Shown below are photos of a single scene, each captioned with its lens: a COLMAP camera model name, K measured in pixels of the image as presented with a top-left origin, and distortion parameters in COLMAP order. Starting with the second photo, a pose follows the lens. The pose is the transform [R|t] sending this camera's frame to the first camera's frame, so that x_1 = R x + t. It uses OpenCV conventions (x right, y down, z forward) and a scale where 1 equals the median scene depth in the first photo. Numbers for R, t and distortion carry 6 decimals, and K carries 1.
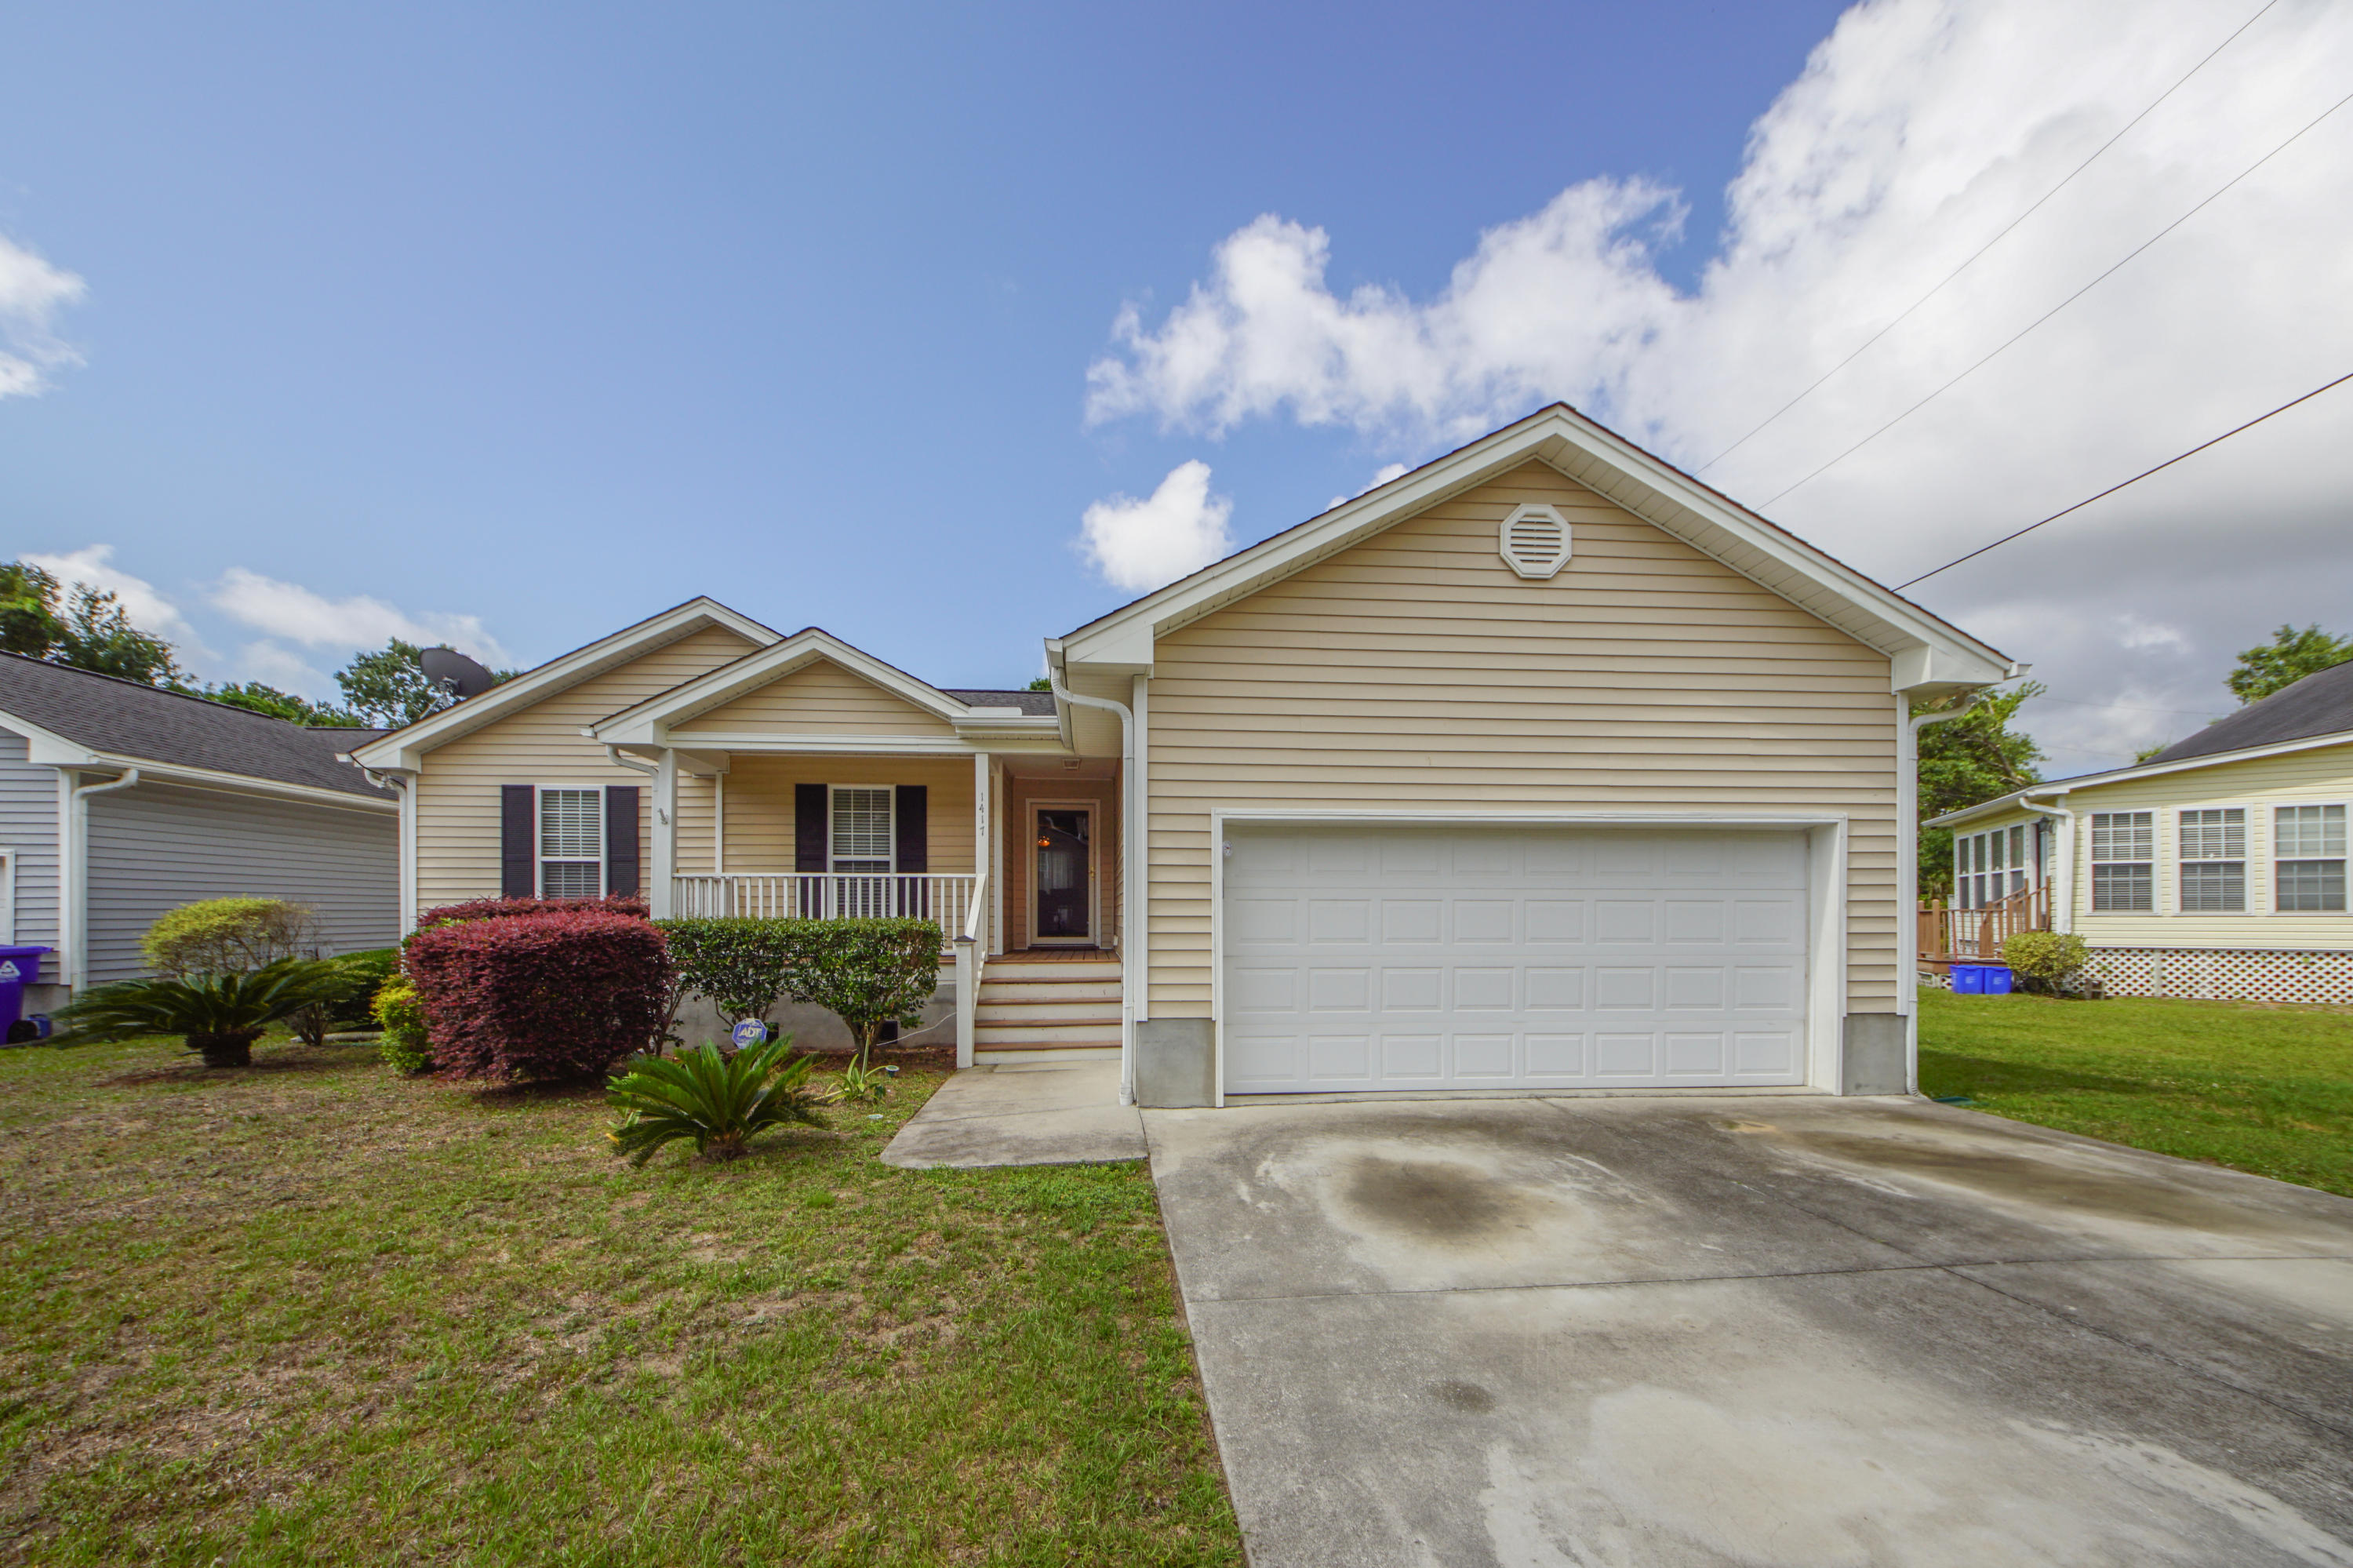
lens RADIAL K [[914.5, 0, 1180.1], [0, 914.5, 915.0], [0, 0, 1]] dist [0.022608, -0.007864]
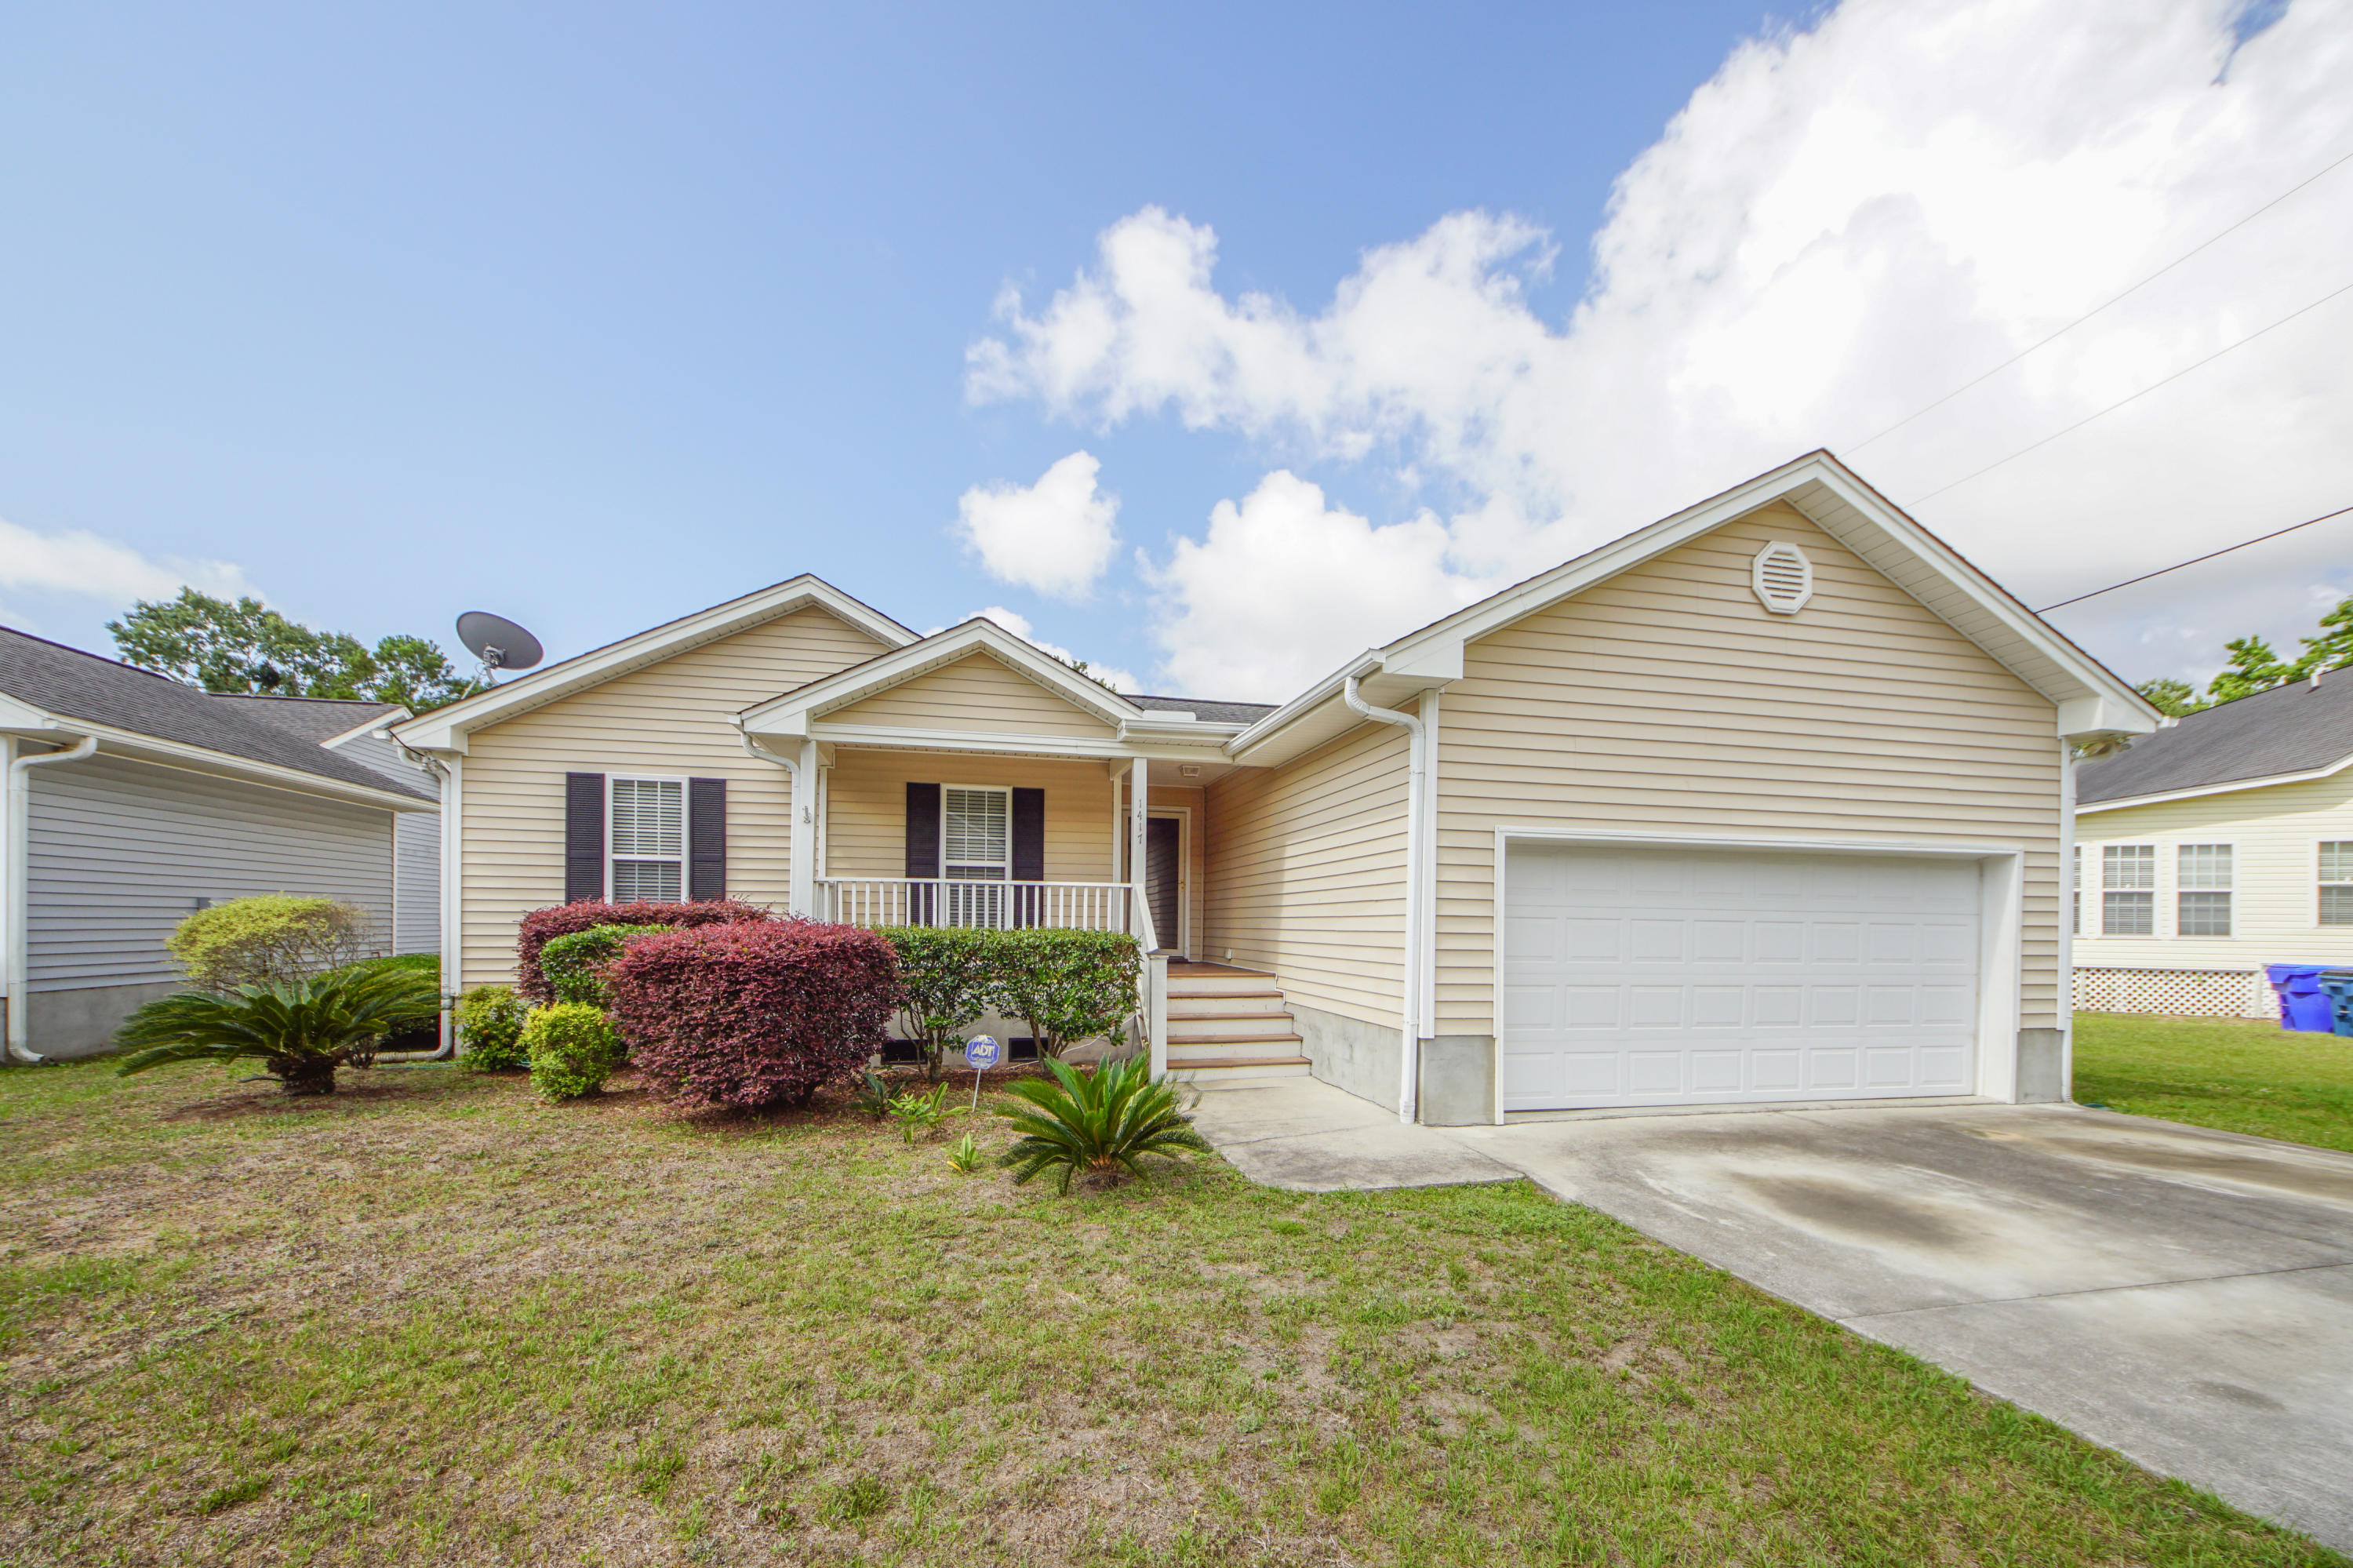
lens RADIAL K [[939.9, 0, 1173.2], [0, 939.9, 925.7], [0, 0, 1]] dist [0.024663, -0.011453]
pose [[0.989928, 0.012829, 0.140987, -0.283320], [-0.013146, 0.999913, 0.001314, -0.002372], [-0.140958, -0.003155, 0.990011, 0.018696]]
